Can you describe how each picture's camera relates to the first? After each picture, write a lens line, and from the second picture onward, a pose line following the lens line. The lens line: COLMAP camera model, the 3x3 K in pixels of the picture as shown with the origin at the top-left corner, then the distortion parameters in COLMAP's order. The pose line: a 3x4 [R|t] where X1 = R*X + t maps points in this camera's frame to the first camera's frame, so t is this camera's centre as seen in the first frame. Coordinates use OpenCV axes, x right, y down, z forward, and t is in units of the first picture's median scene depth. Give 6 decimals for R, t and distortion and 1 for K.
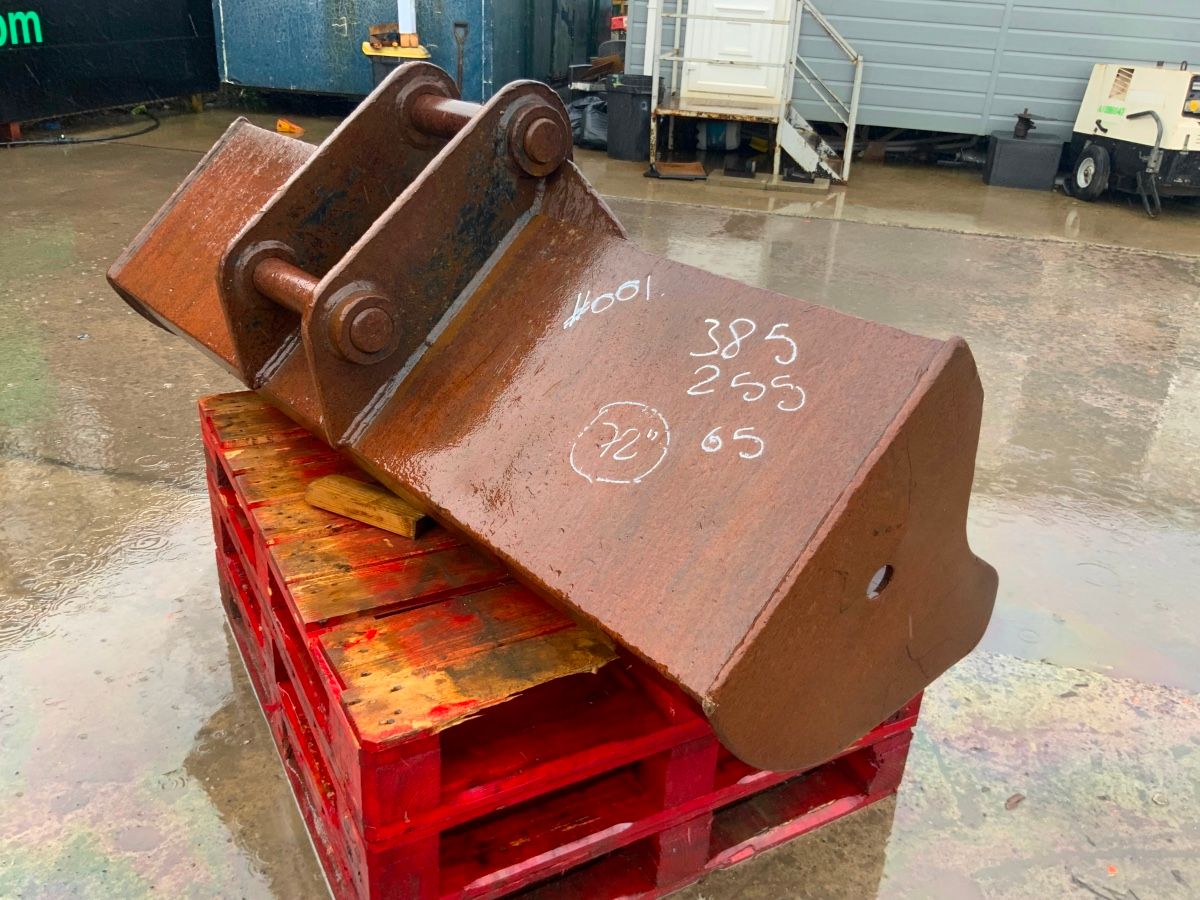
lens RADIAL K [[979.5, 0, 620.7], [0, 979.5, 455.2], [0, 0, 1]] dist [0.082337, -0.123767]
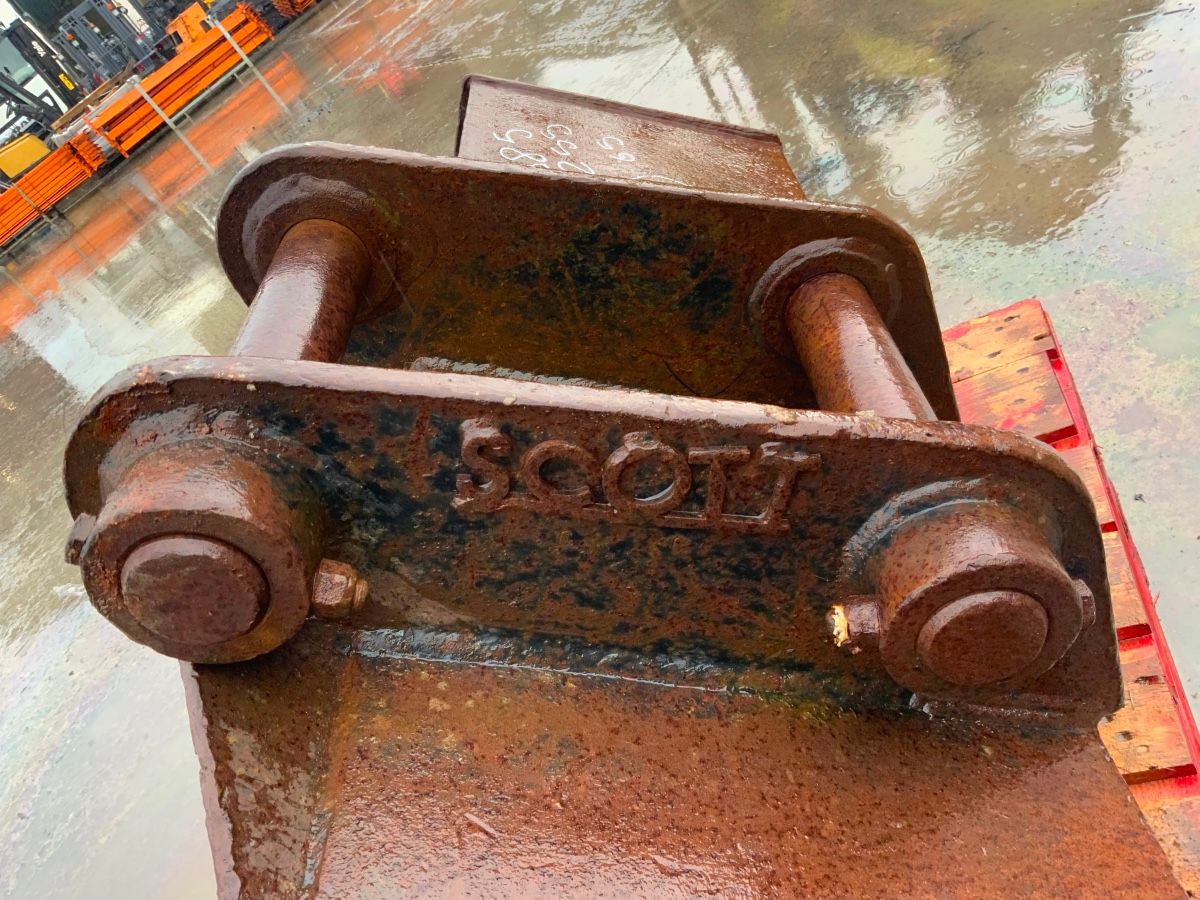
lens RADIAL K [[979.1, 0, 600.0], [0, 979.1, 450.0], [0, 0, 1]] dist [0.079693, -0.130550]
pose [[-0.697024, -0.105164, 0.709294, -0.687925], [0.658976, 0.296017, 0.691465, -0.679745], [-0.282680, 0.949376, -0.137030, 1.411314]]
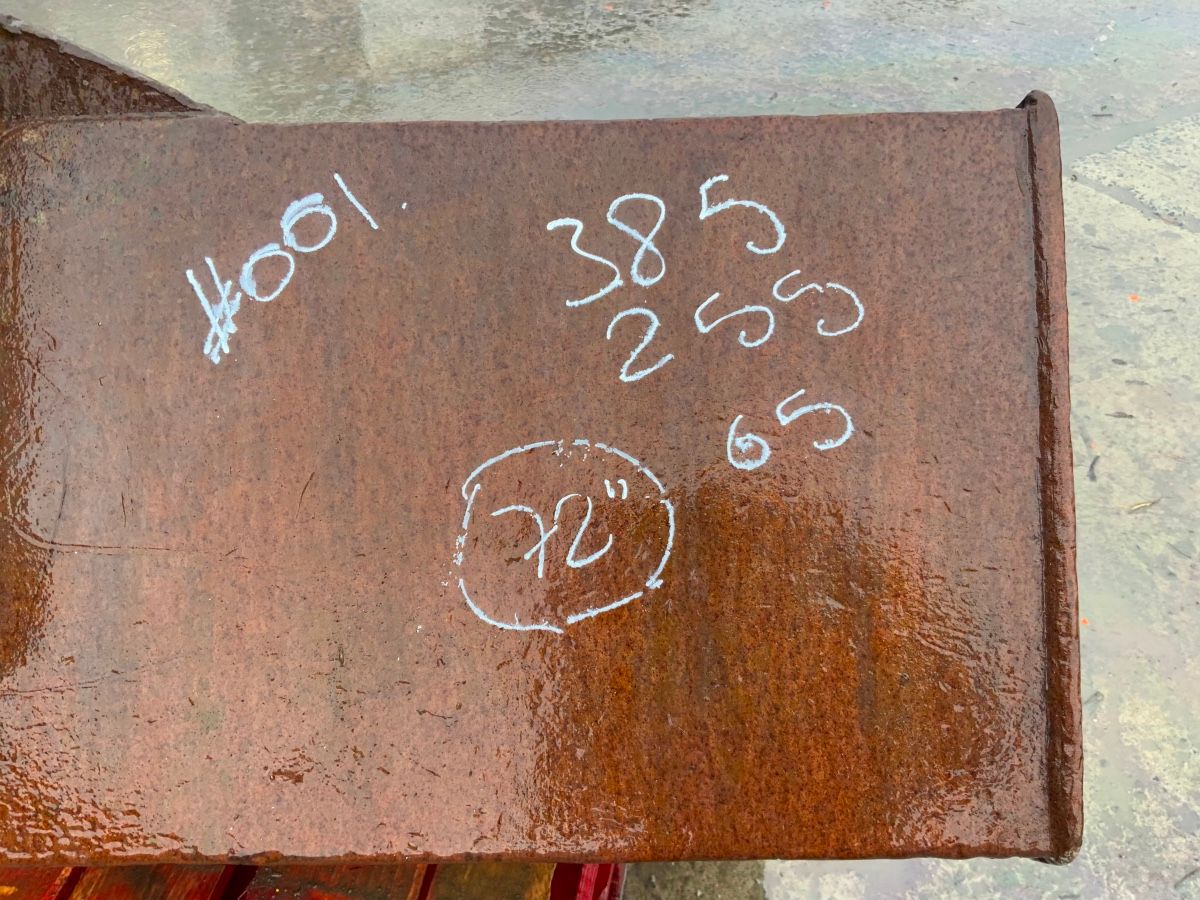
lens RADIAL K [[979.5, 0, 620.7], [0, 979.5, 455.2], [0, 0, 1]] dist [0.082337, -0.123767]
pose [[0.658776, -0.564351, 0.497515, -0.210123], [0.362344, 0.817544, 0.447581, -0.262286], [-0.659333, -0.114584, 0.743068, 0.616119]]
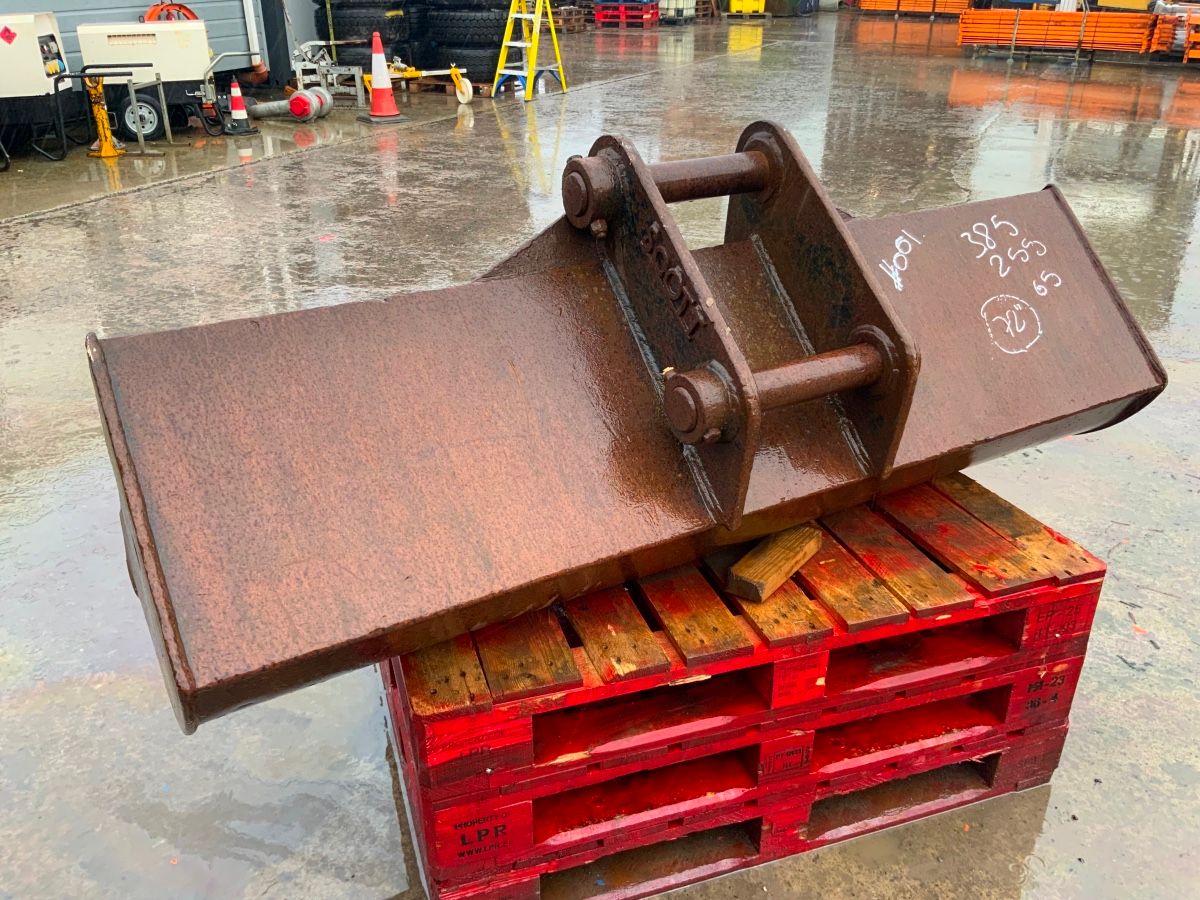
lens RADIAL K [[979.5, 0, 620.7], [0, 979.5, 455.2], [0, 0, 1]] dist [0.082337, -0.123767]
pose [[0.188760, -0.489936, 0.851077, -1.519076], [0.420388, 0.823546, 0.380850, -0.681967], [-0.887493, 0.285893, 0.361416, 1.051737]]
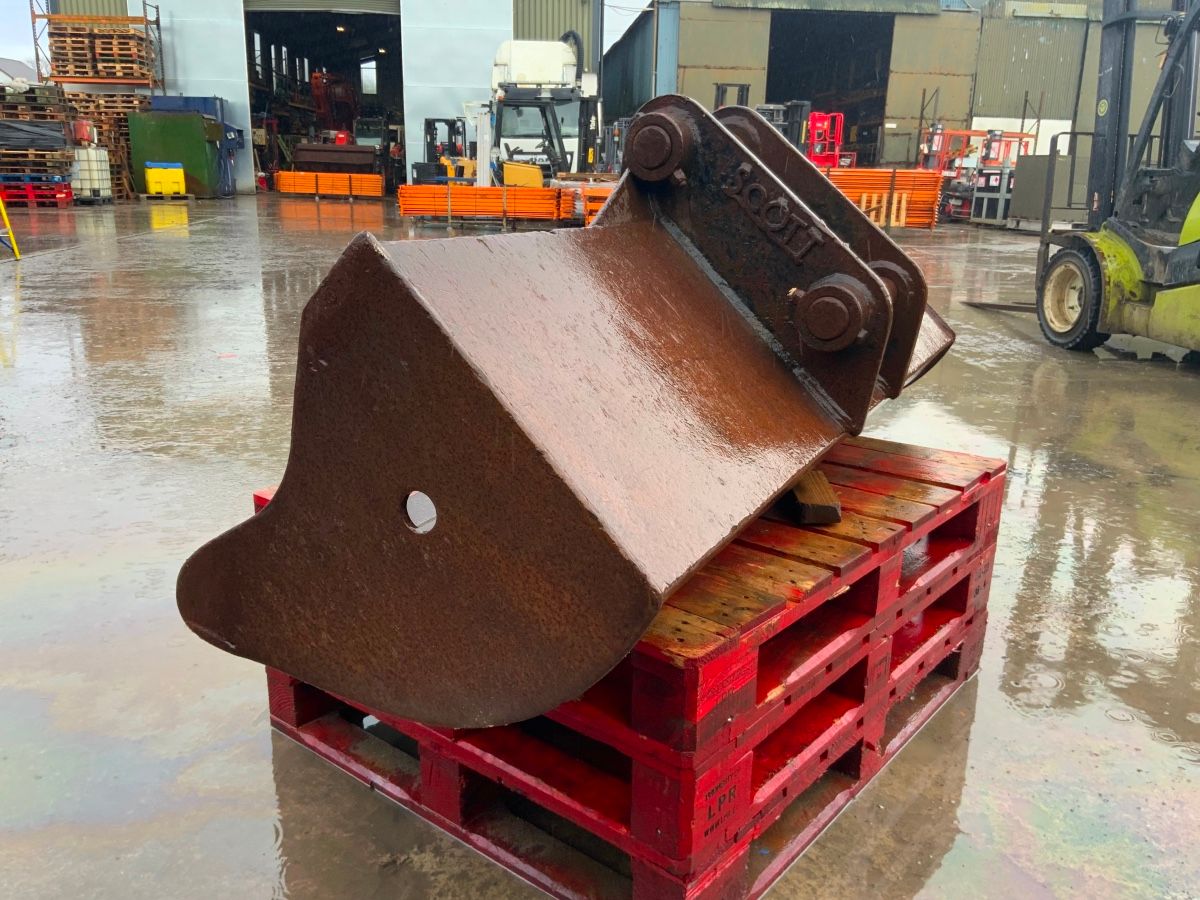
lens RADIAL K [[980.3, 0, 600.0], [0, 980.3, 450.0], [0, 0, 1]] dist [0.047097, -0.121214]
pose [[-0.352222, -0.320296, 0.879403, -1.541822], [0.352856, 0.824834, 0.441748, -0.767985], [-0.866852, 0.465896, -0.177506, 1.921533]]
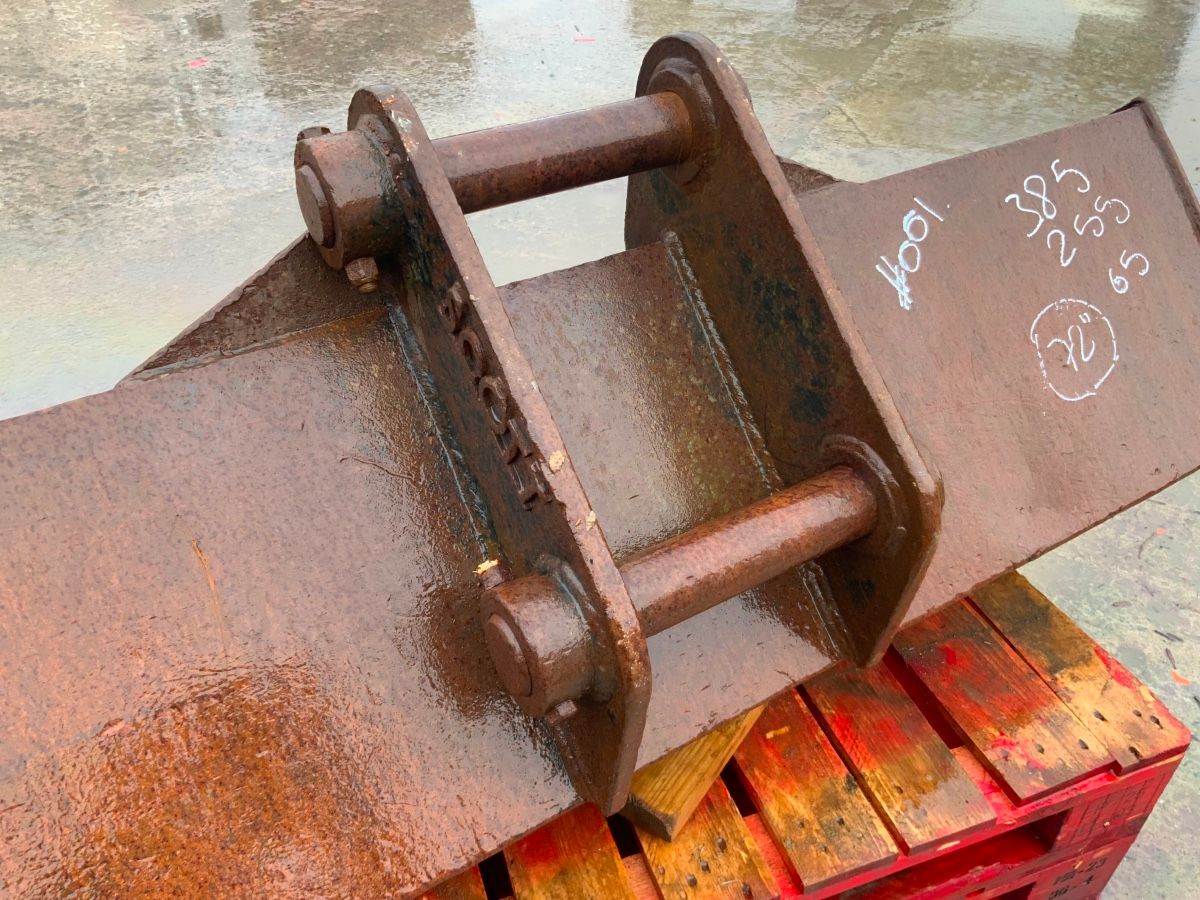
lens RADIAL K [[979.5, 0, 620.7], [0, 979.5, 455.2], [0, 0, 1]] dist [0.082337, -0.123767]
pose [[0.162873, -0.650585, 0.741763, -0.875582], [0.410625, 0.728295, 0.548610, -0.660759], [-0.897139, 0.215233, 0.385766, 1.057923]]
